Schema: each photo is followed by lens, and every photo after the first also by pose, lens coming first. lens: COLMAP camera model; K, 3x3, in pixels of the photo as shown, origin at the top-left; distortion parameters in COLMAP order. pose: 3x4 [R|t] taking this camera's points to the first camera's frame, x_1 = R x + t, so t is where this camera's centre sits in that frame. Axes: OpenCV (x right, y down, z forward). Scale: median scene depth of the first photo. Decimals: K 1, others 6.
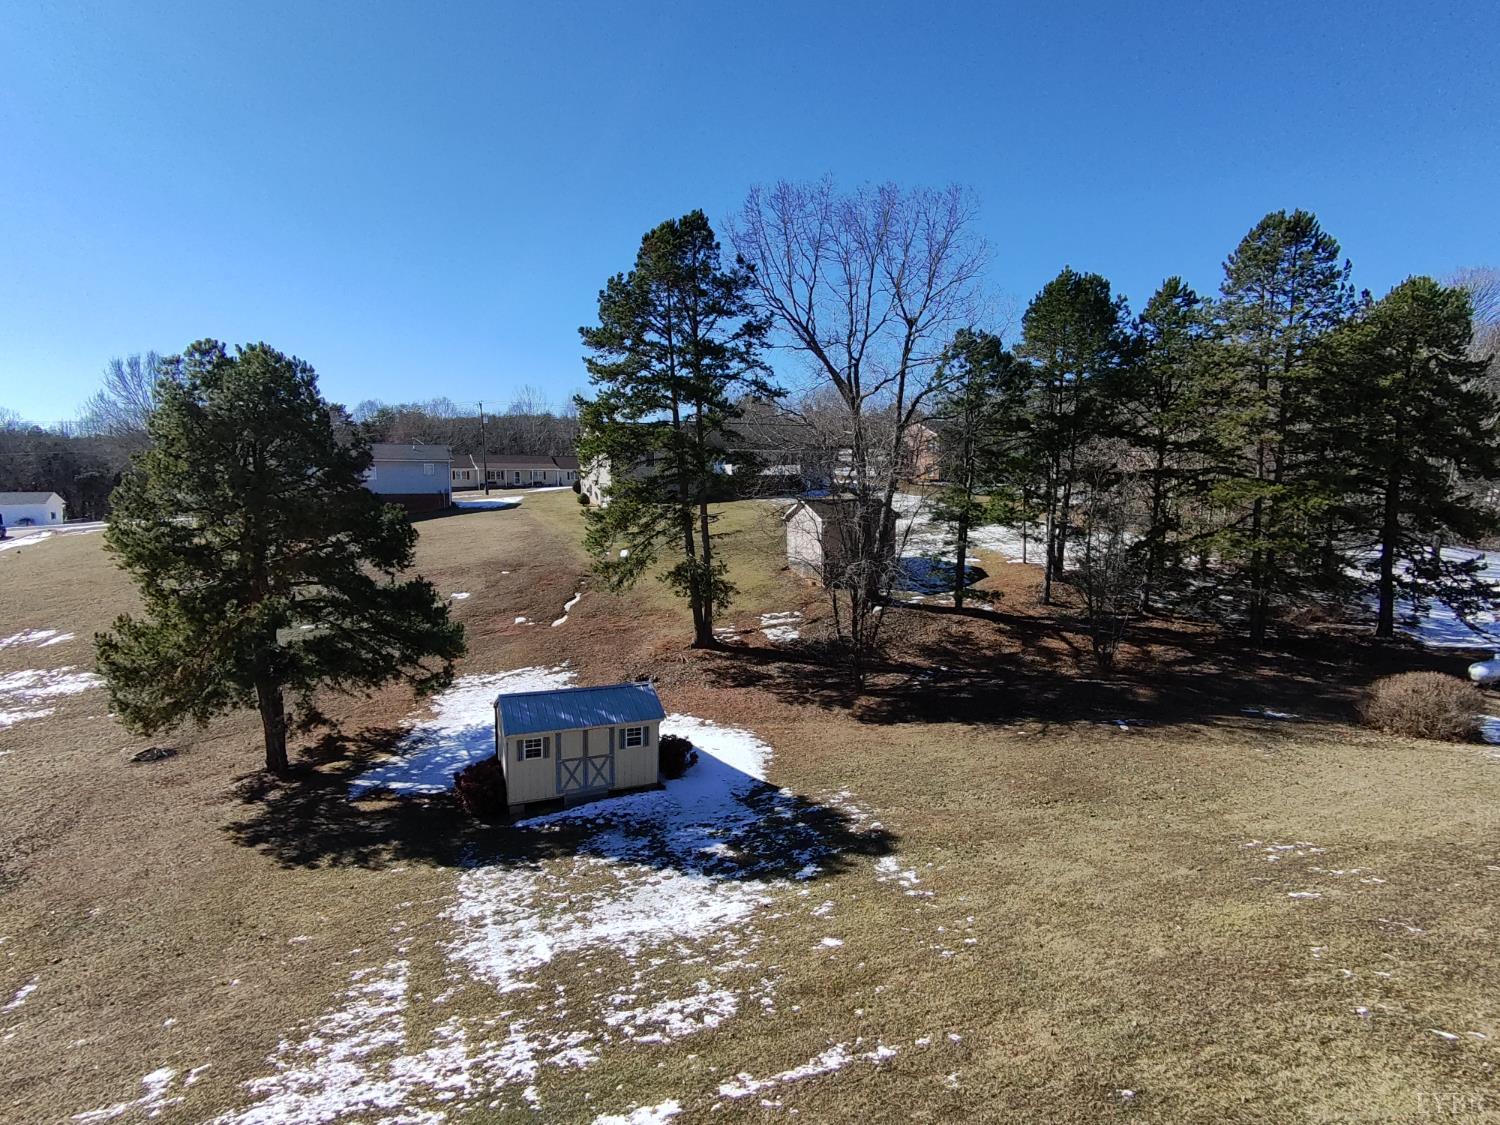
lens RADIAL K [[797.3, 0, 760.0], [0, 797.3, 566.1], [0, 0, 1]] dist [0.020388, -0.026854]
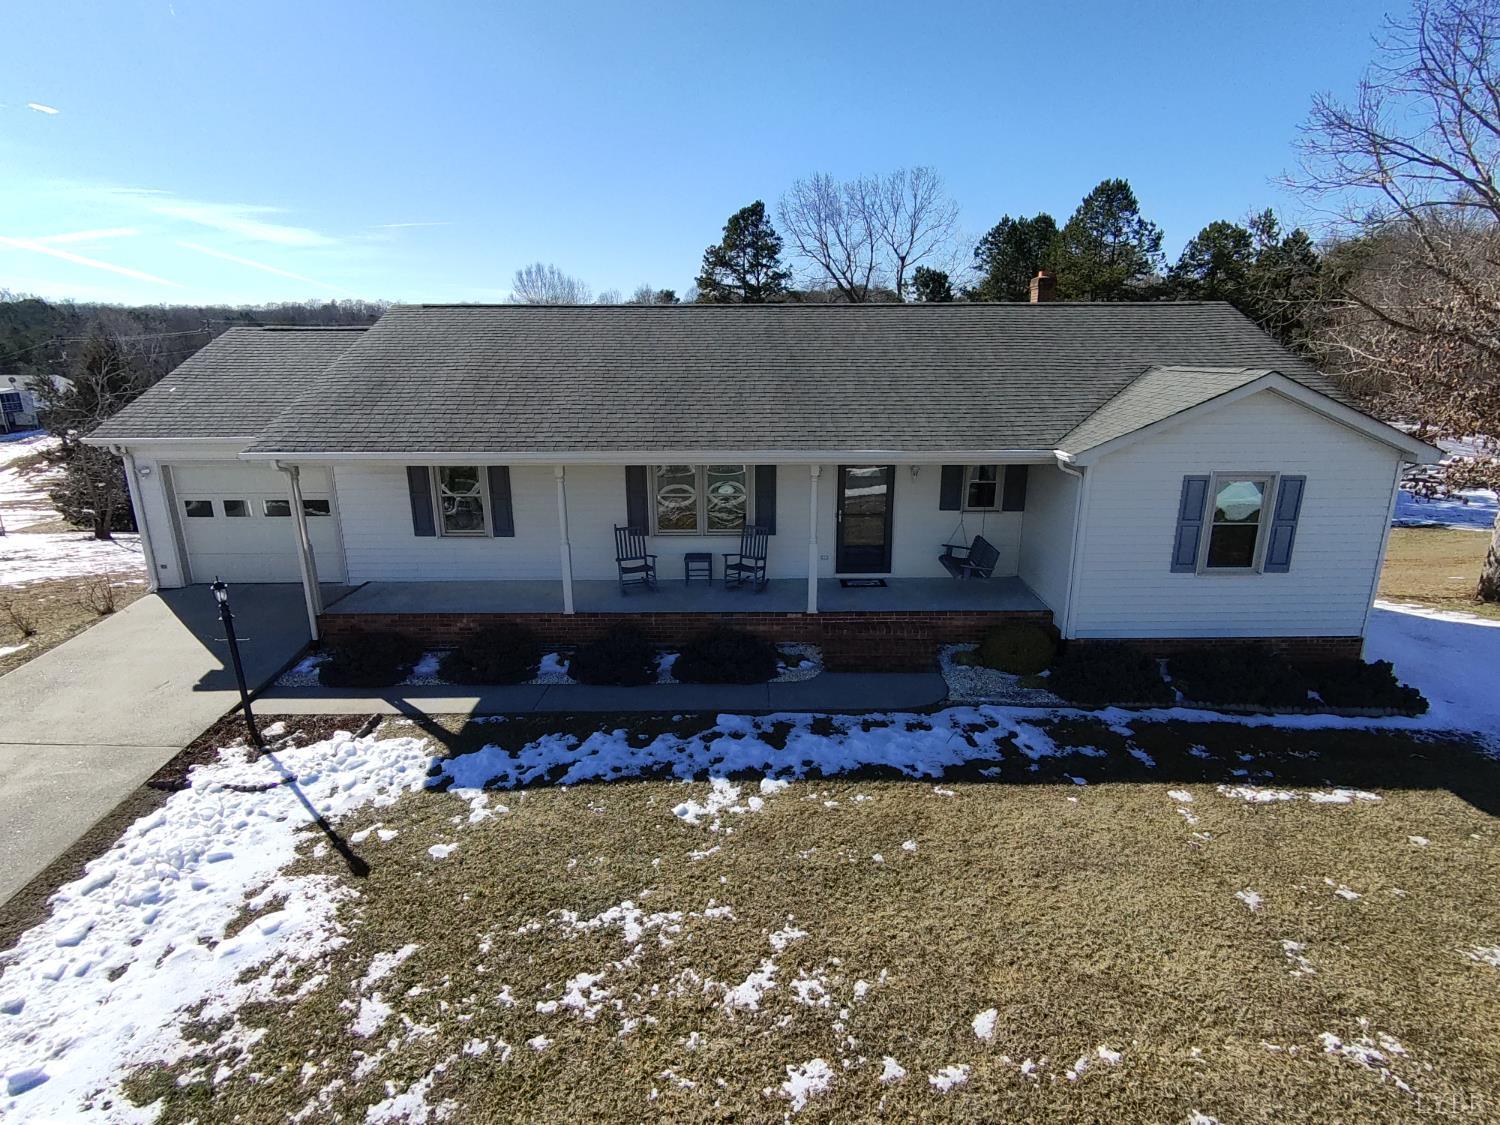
lens RADIAL K [[797.3, 0, 760.0], [0, 797.3, 566.1], [0, 0, 1]] dist [0.020388, -0.026854]
pose [[0.912442, 0.109156, -0.394378, 0.666413], [-0.045707, 0.984921, 0.166858, 0.031716], [0.406644, -0.134222, 0.903673, -0.617435]]
